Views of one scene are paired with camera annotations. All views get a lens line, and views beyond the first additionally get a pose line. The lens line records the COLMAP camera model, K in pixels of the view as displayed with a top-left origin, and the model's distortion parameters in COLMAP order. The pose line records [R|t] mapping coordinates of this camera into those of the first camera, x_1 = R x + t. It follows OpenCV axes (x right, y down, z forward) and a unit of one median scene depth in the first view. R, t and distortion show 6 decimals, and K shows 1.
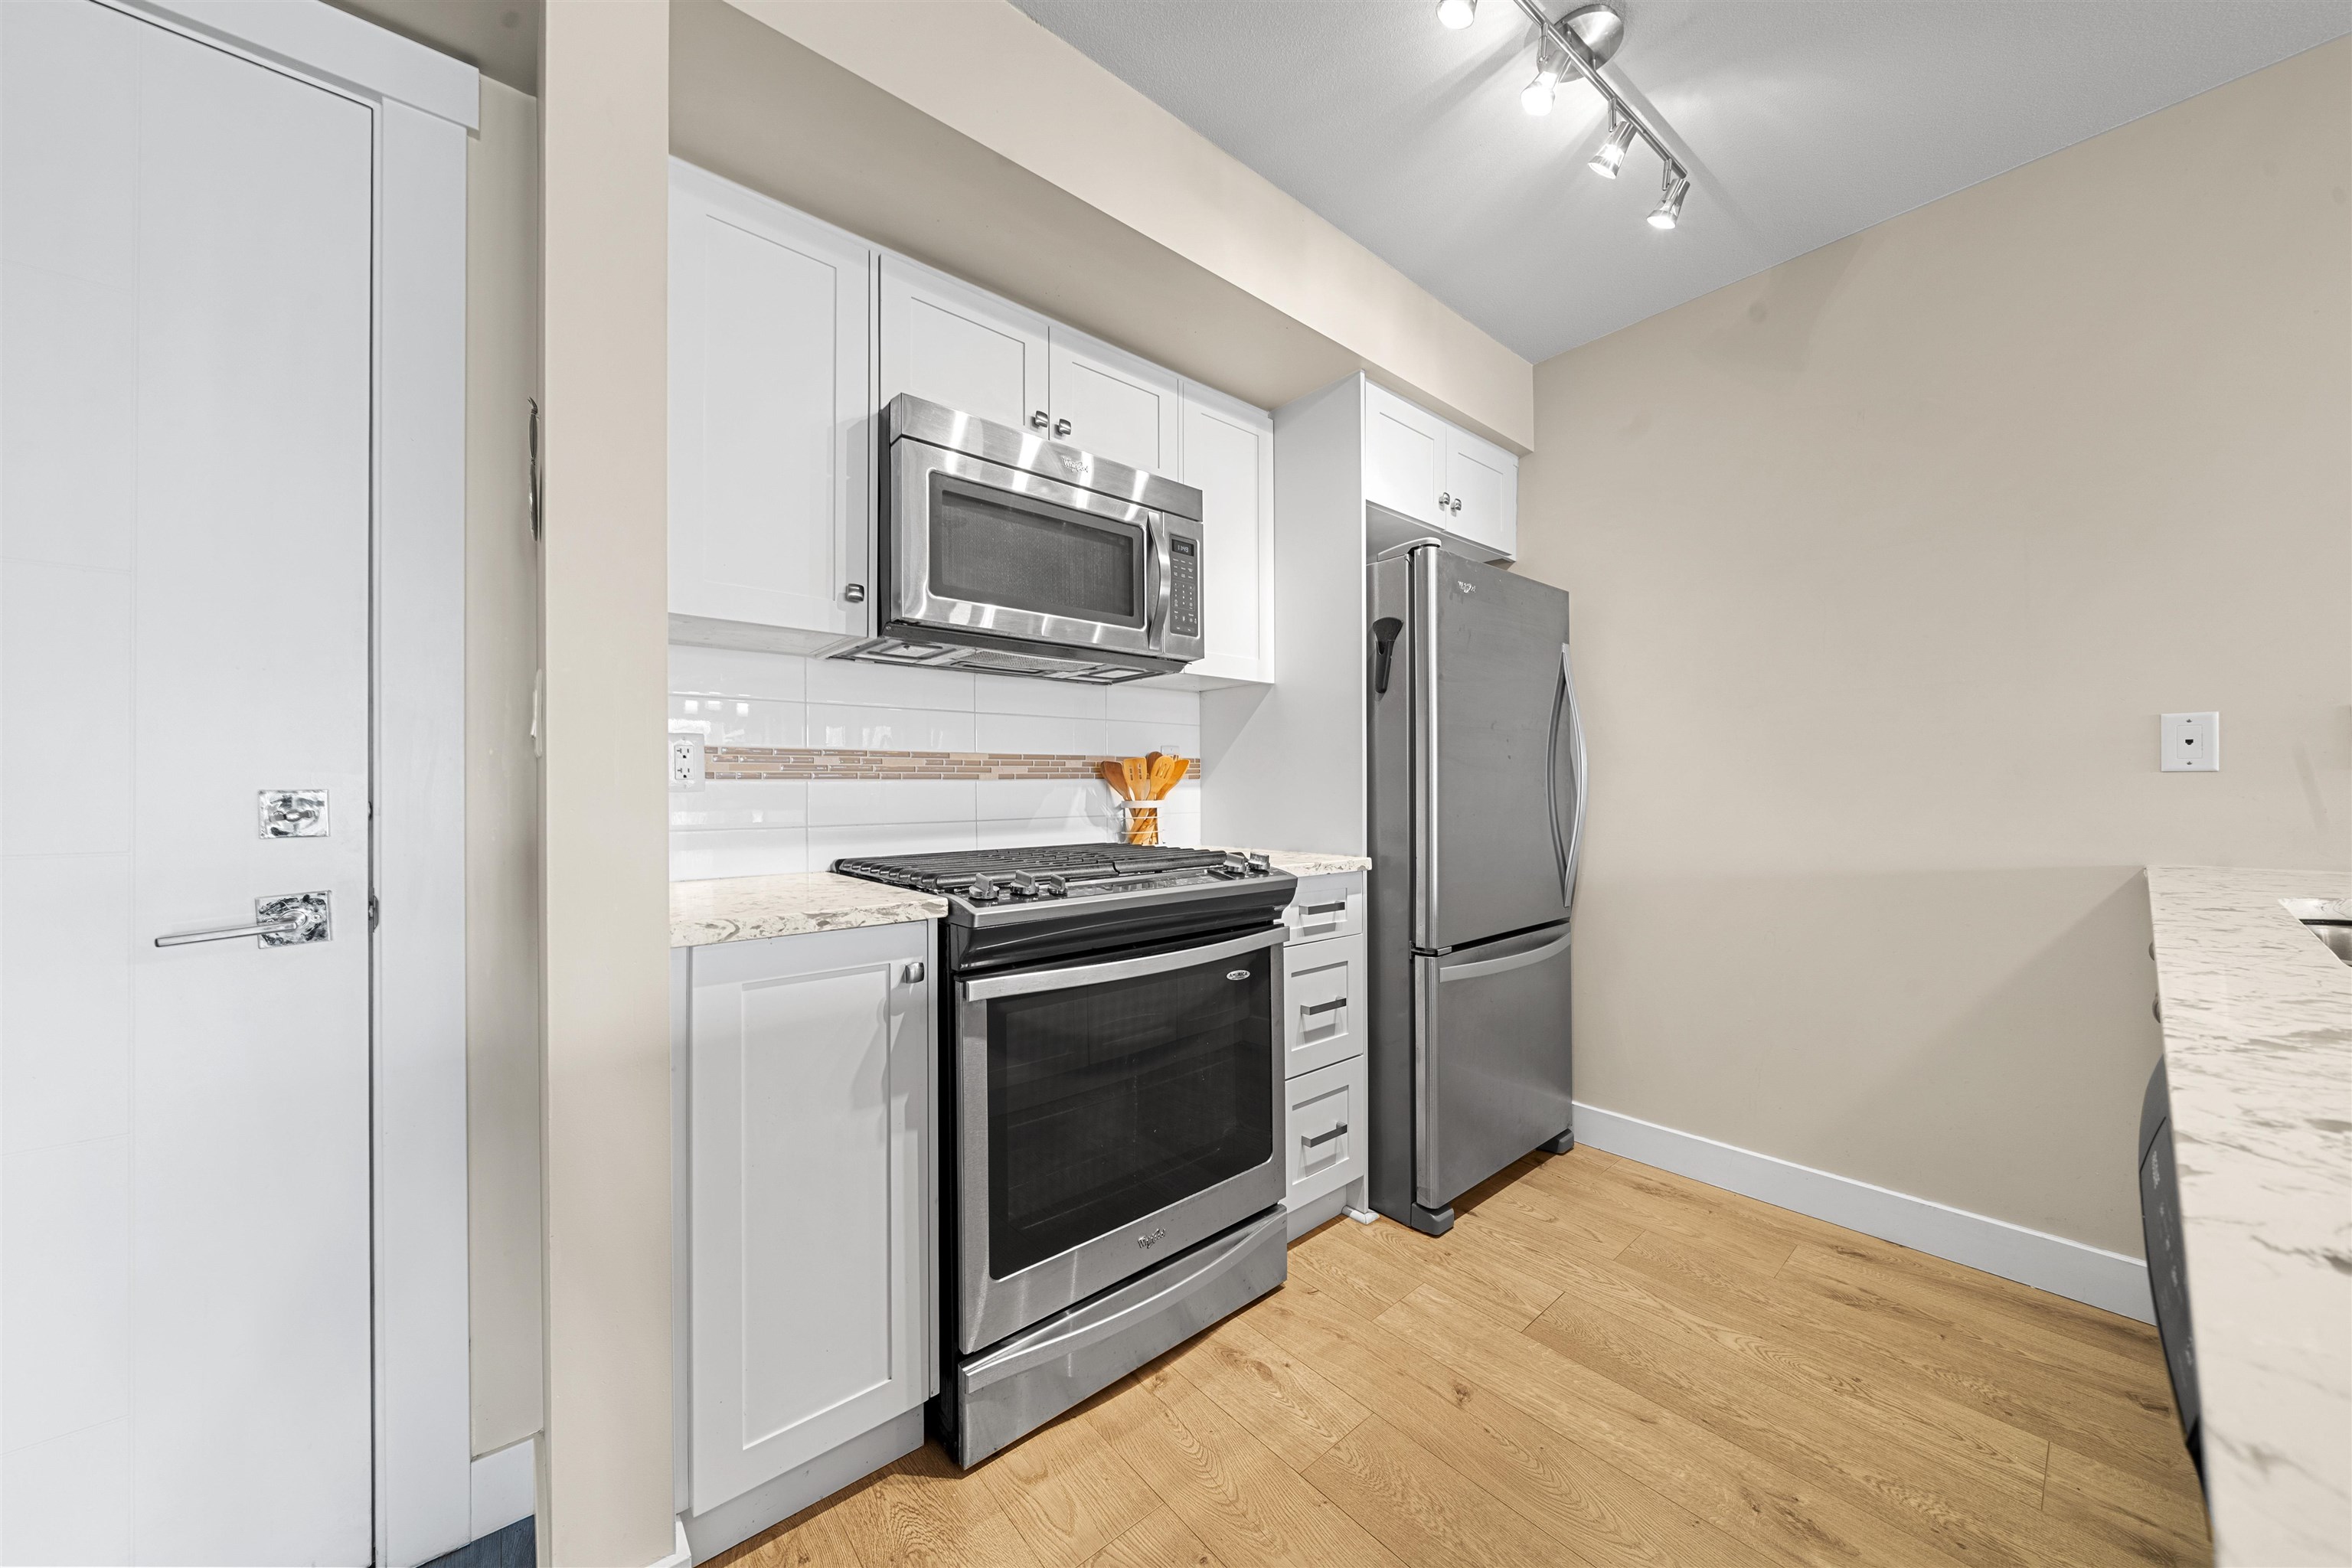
lens RADIAL K [[810.6, 0, 1226.0], [0, 810.6, 787.1], [0, 0, 1]] dist [-0.008224, -0.000193]
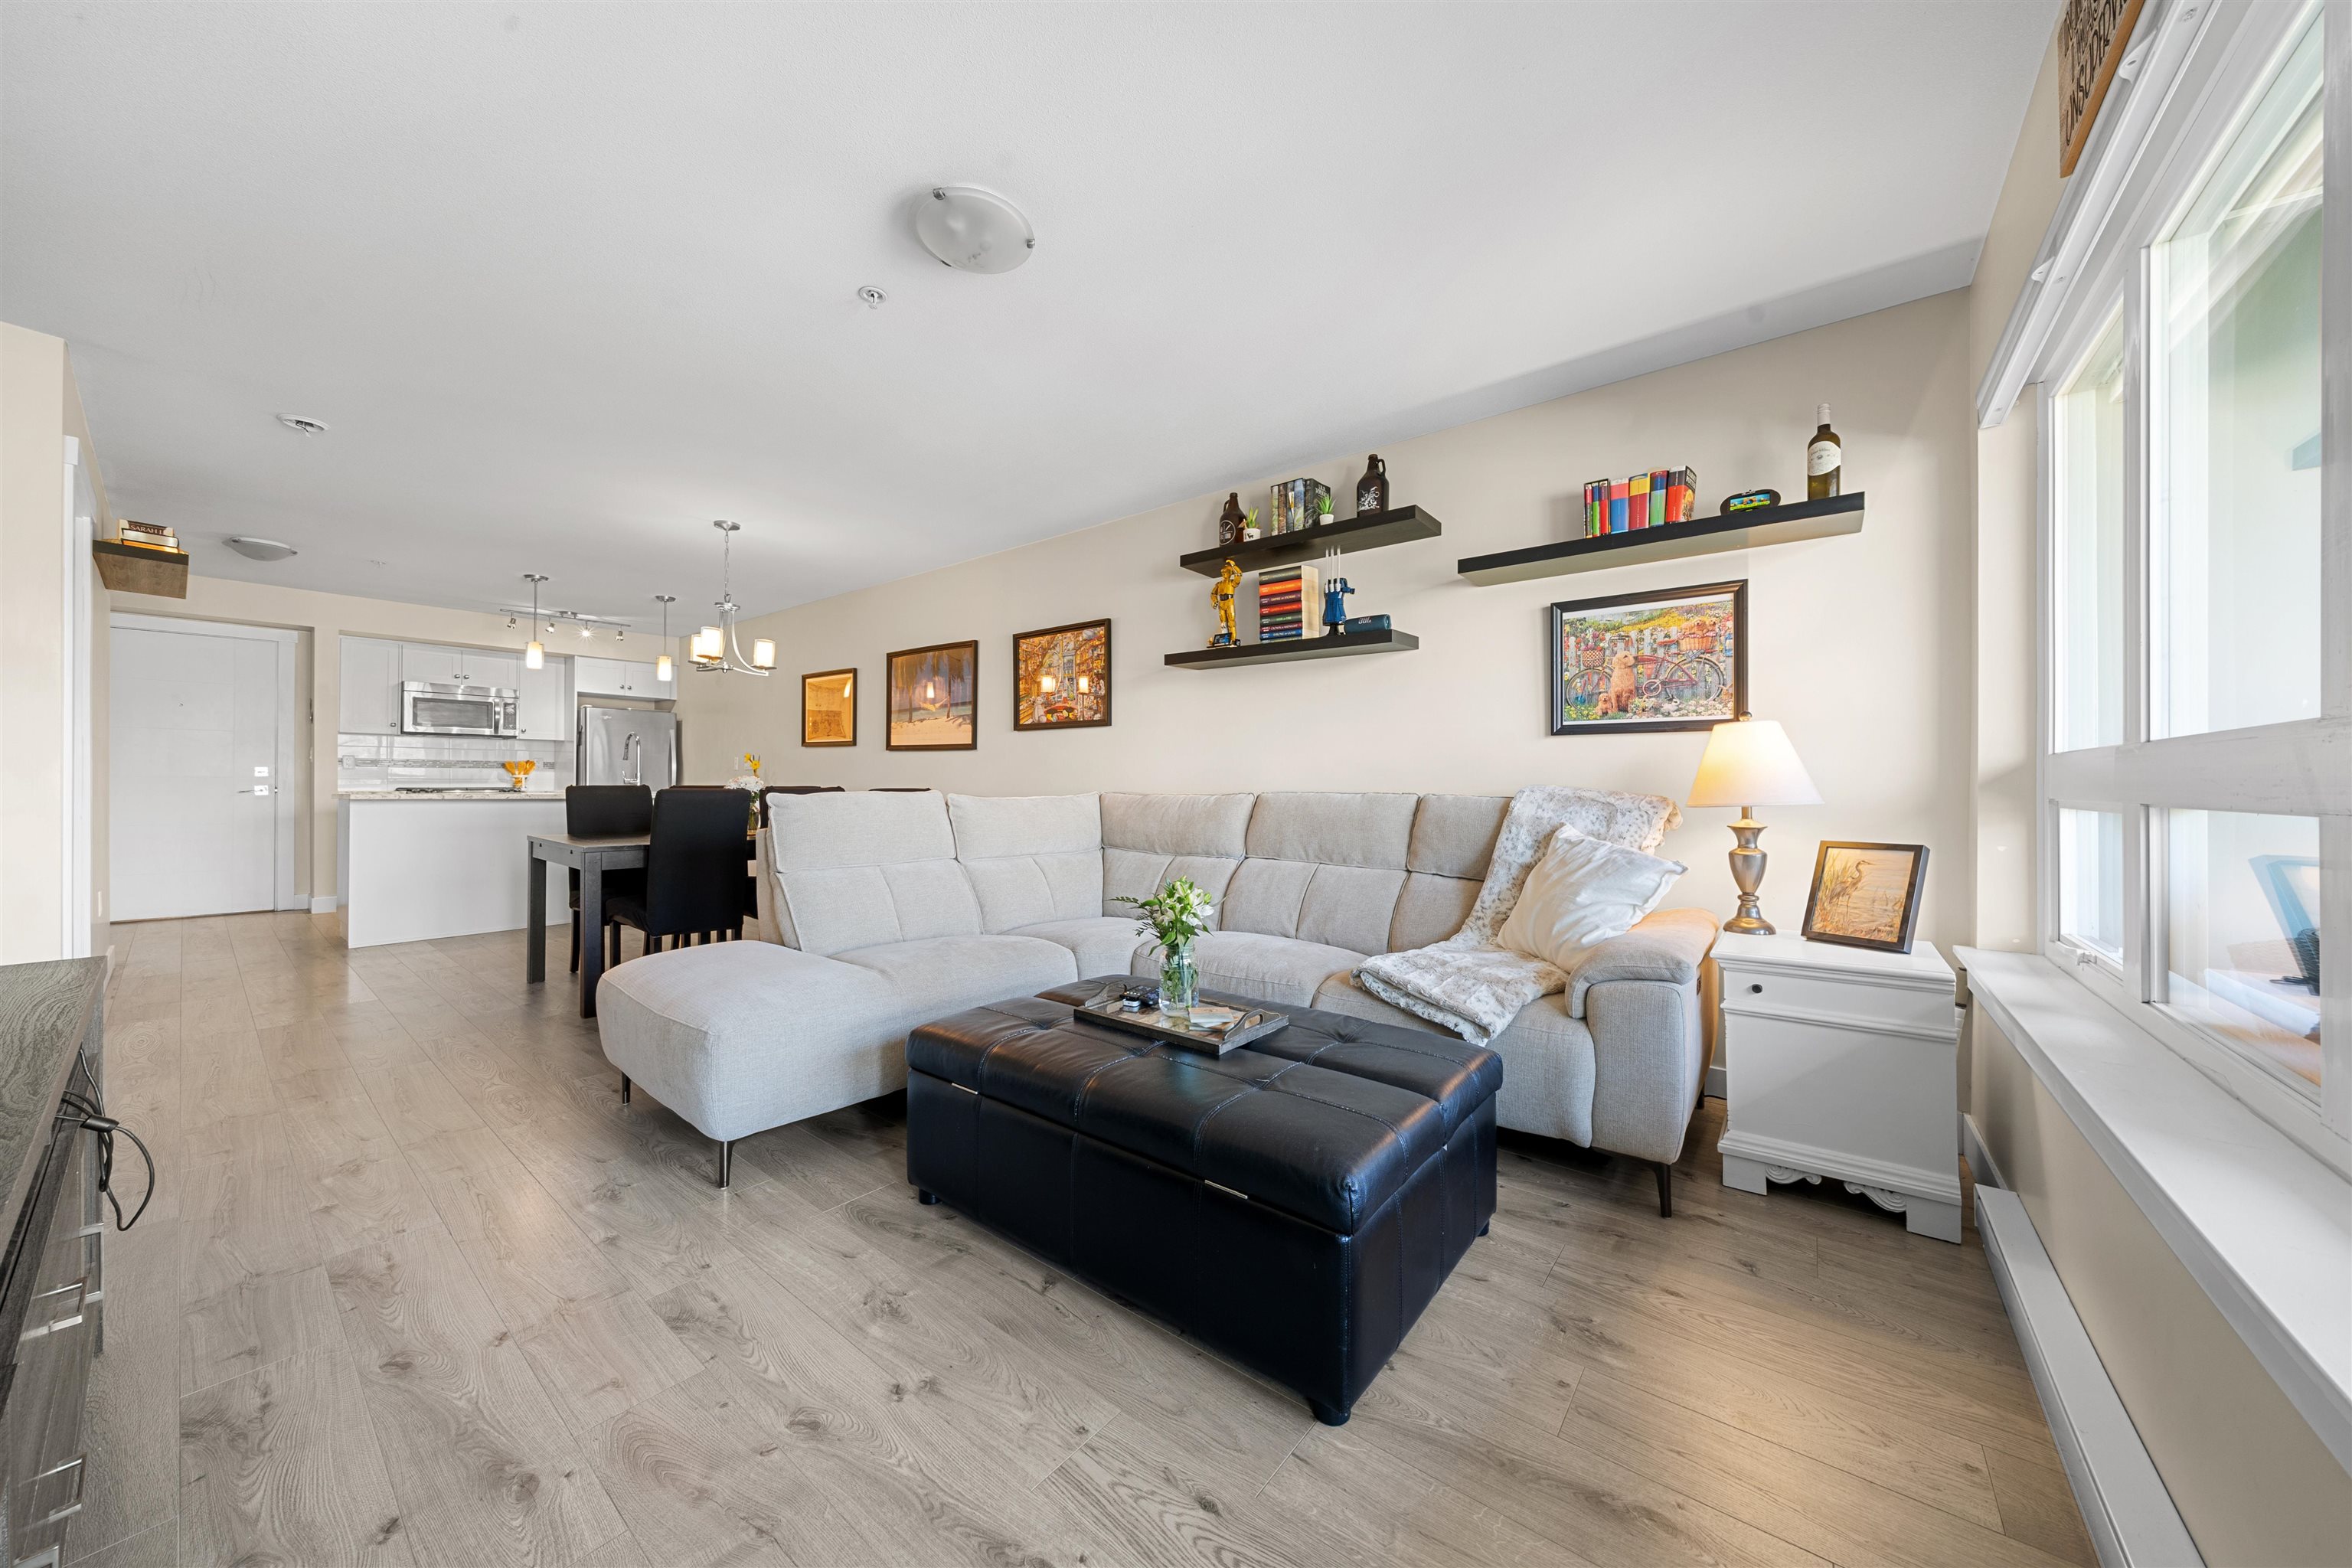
lens RADIAL K [[810.6, 0, 1176.2], [0, 810.6, 779.8], [0, 0, 1]] dist [-0.008224, -0.000193]
pose [[0.988744, 0.019845, 0.148296, 2.287235], [-0.019183, 0.999799, -0.005895, 0.002596], [-0.148383, 0.002984, 0.988925, -2.910023]]
